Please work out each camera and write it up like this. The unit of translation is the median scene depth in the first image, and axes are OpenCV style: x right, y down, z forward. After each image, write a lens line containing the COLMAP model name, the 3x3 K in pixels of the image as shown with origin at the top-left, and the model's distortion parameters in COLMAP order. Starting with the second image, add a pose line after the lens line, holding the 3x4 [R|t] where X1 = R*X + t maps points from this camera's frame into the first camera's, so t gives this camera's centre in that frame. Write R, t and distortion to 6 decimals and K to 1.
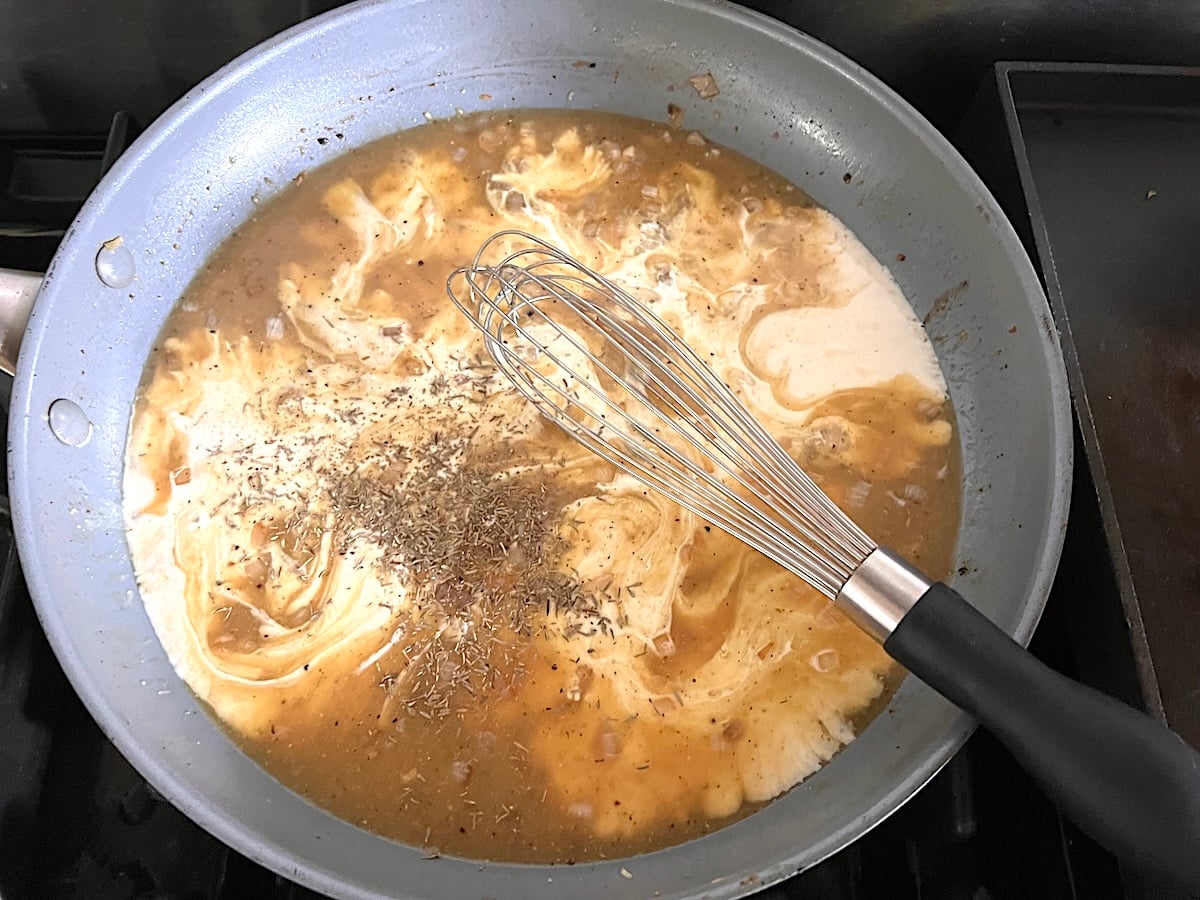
lens RADIAL K [[874.4, 0, 598.1], [0, 874.4, 454.7], [0, 0, 1]] dist [0.000627, -0.002591]
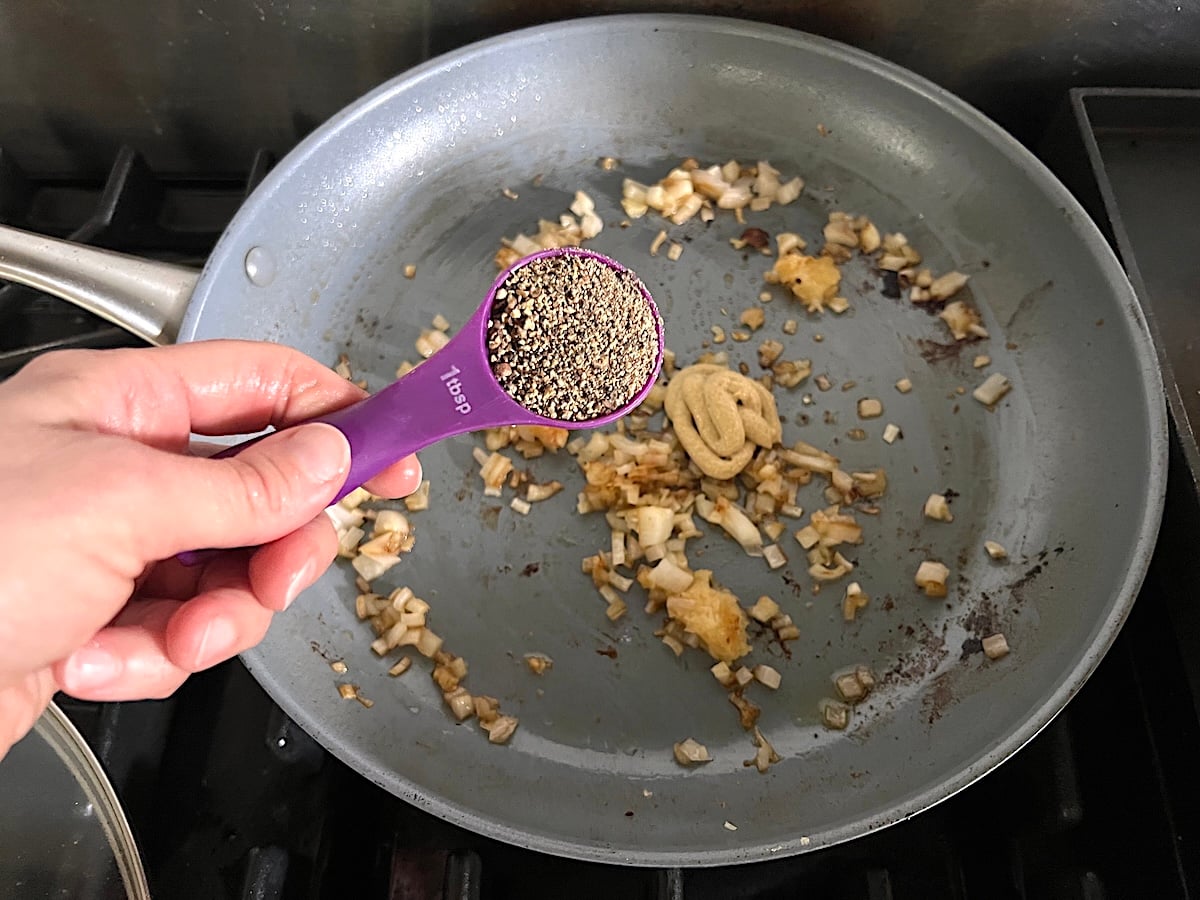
lens RADIAL K [[874.4, 0, 598.1], [0, 874.4, 454.7], [0, 0, 1]] dist [0.000627, -0.002591]
pose [[0.997637, 0.010207, -0.067945, -0.046204], [-0.017173, 0.994558, -0.102755, 0.129104], [0.066527, 0.103679, 0.992383, -0.049821]]
